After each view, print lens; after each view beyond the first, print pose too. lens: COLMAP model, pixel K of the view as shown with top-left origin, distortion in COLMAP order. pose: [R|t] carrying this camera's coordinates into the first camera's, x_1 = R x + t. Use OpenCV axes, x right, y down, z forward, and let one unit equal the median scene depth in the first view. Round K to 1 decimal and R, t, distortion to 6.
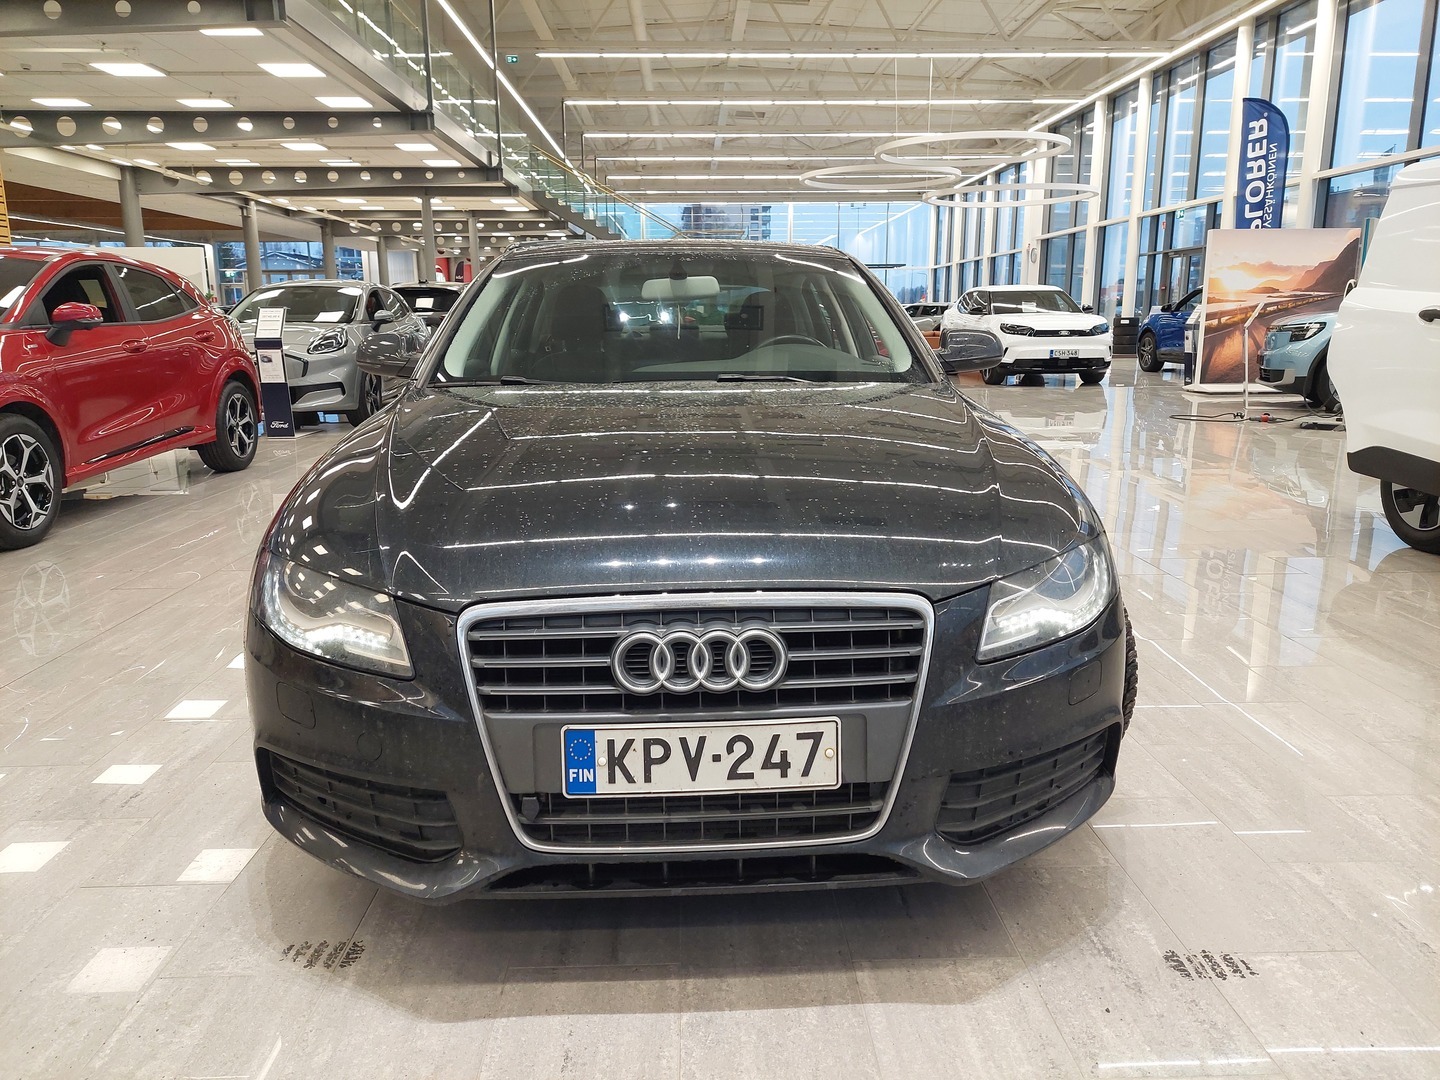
lens RADIAL K [[1052.2, 0, 720.0], [0, 1052.2, 540.0], [0, 0, 1]] dist [0.018733, -0.006938]
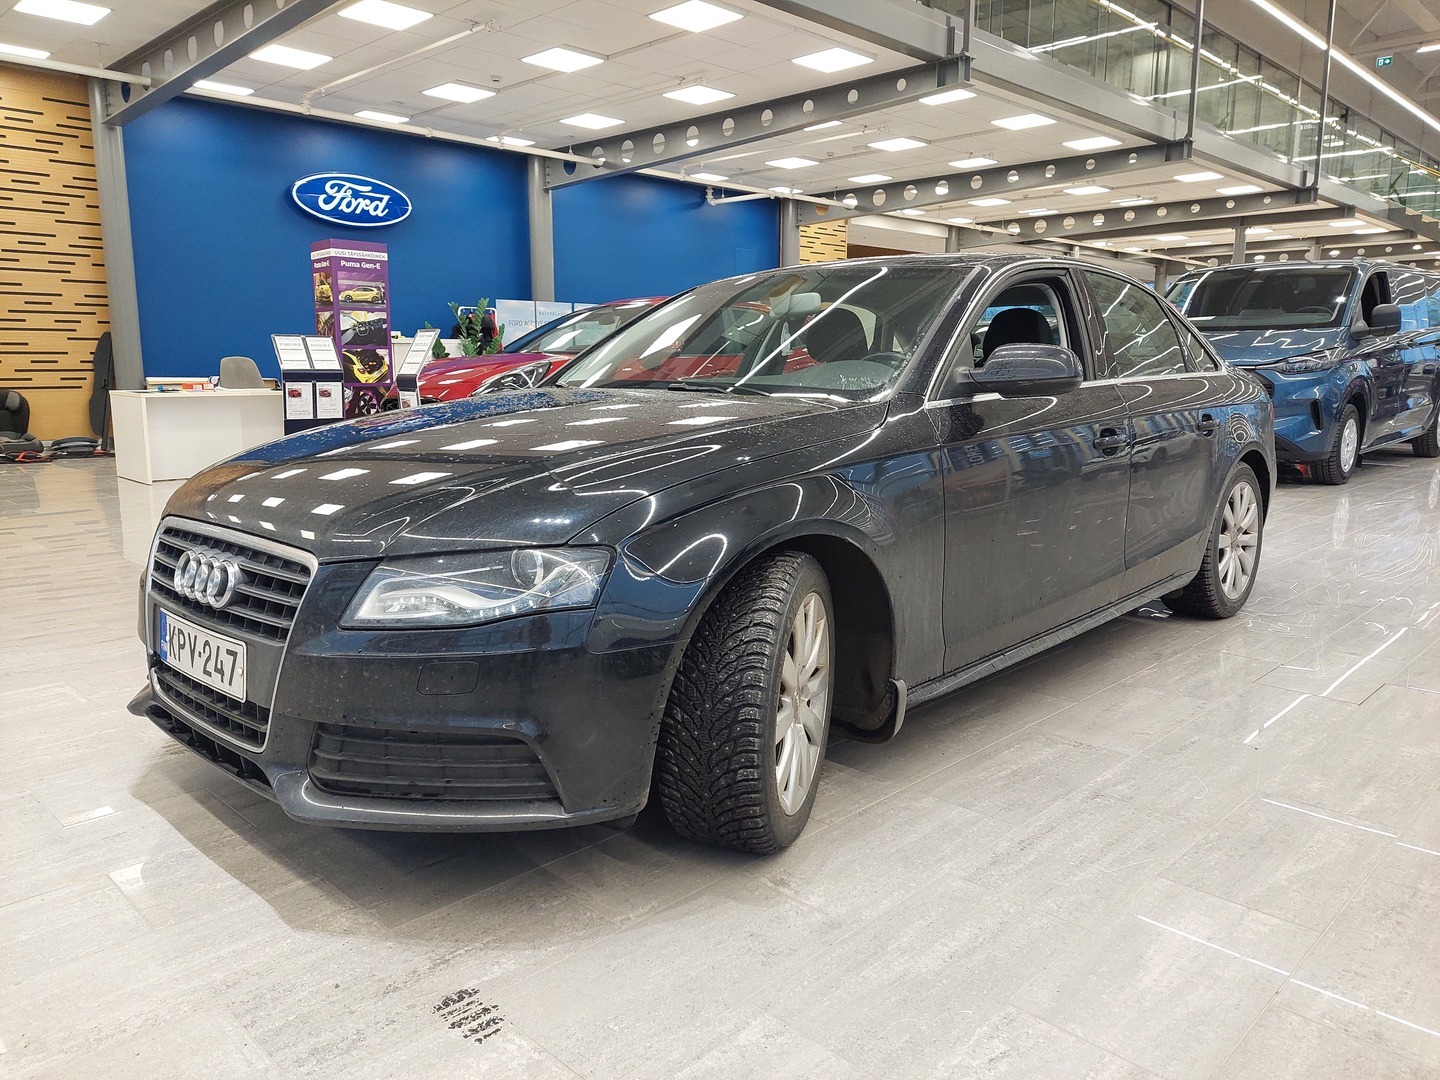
lens RADIAL K [[1032.9, 0, 677.4], [0, 1032.9, 541.4], [0, 0, 1]] dist [0.007758, 0.003203]
pose [[0.680142, 0.132060, -0.721087, 0.136371], [-0.155741, 0.987216, 0.033901, -0.006875], [0.716346, 0.089246, 0.692014, 0.055157]]
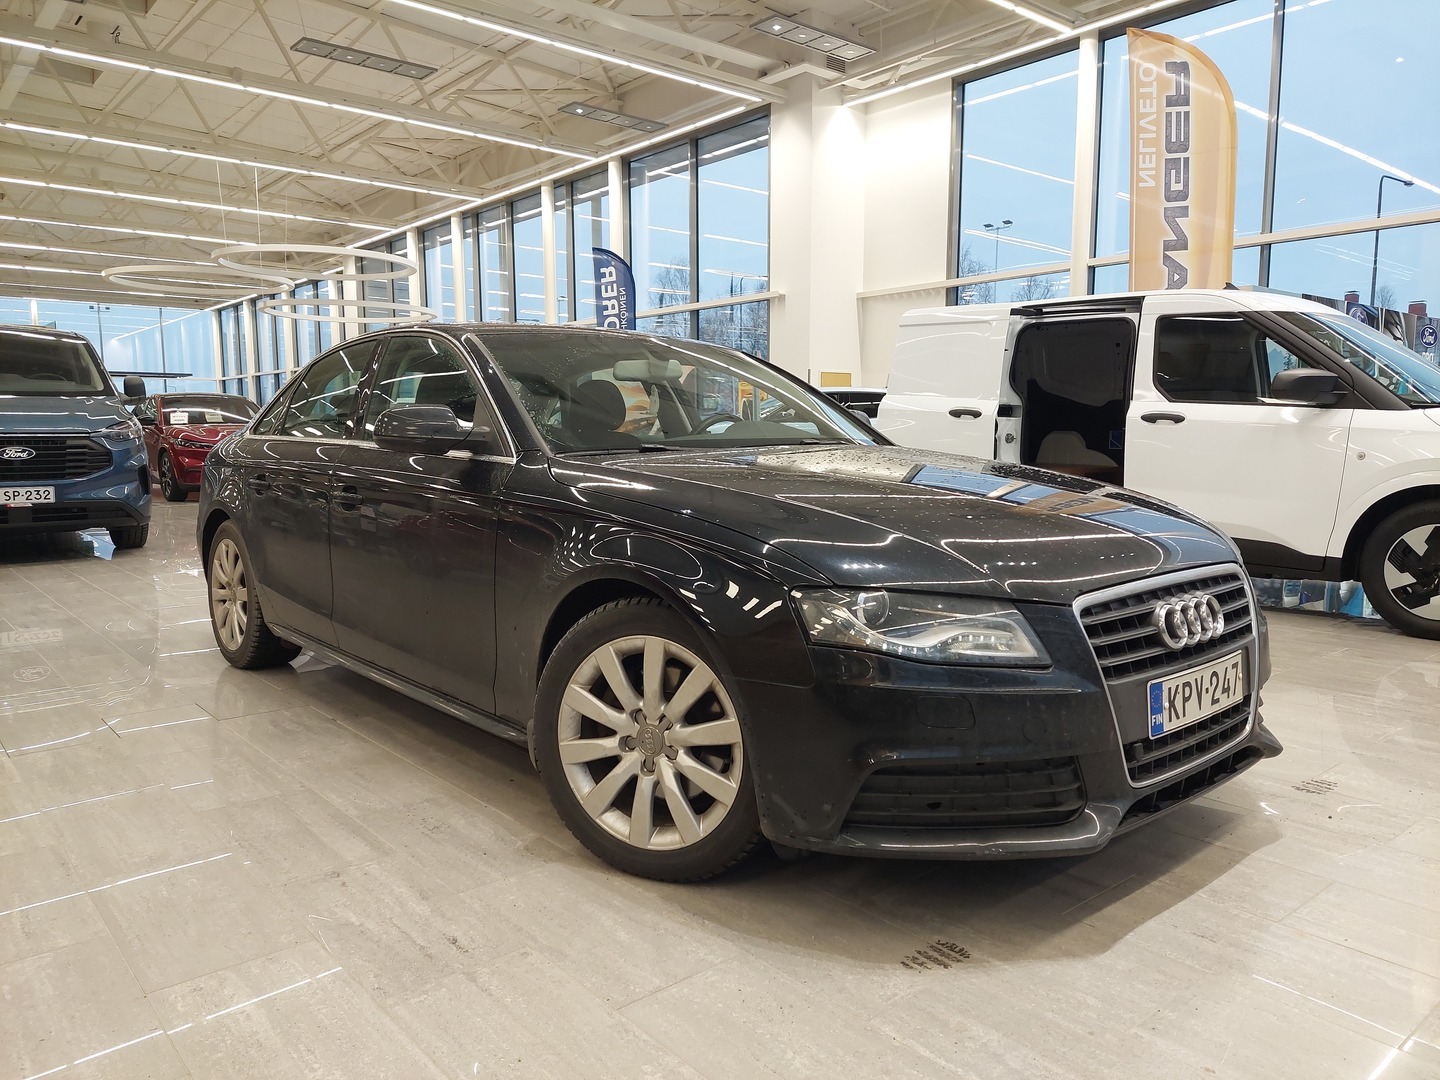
lens RADIAL K [[1030.9, 0, 736.6], [0, 1030.9, 564.4], [0, 0, 1]] dist [0.026714, -0.035816]
pose [[0.774849, -0.071884, 0.628046, -0.137513], [0.123882, 0.991516, -0.039353, 0.002362], [-0.619890, 0.108296, 0.777180, 0.033428]]
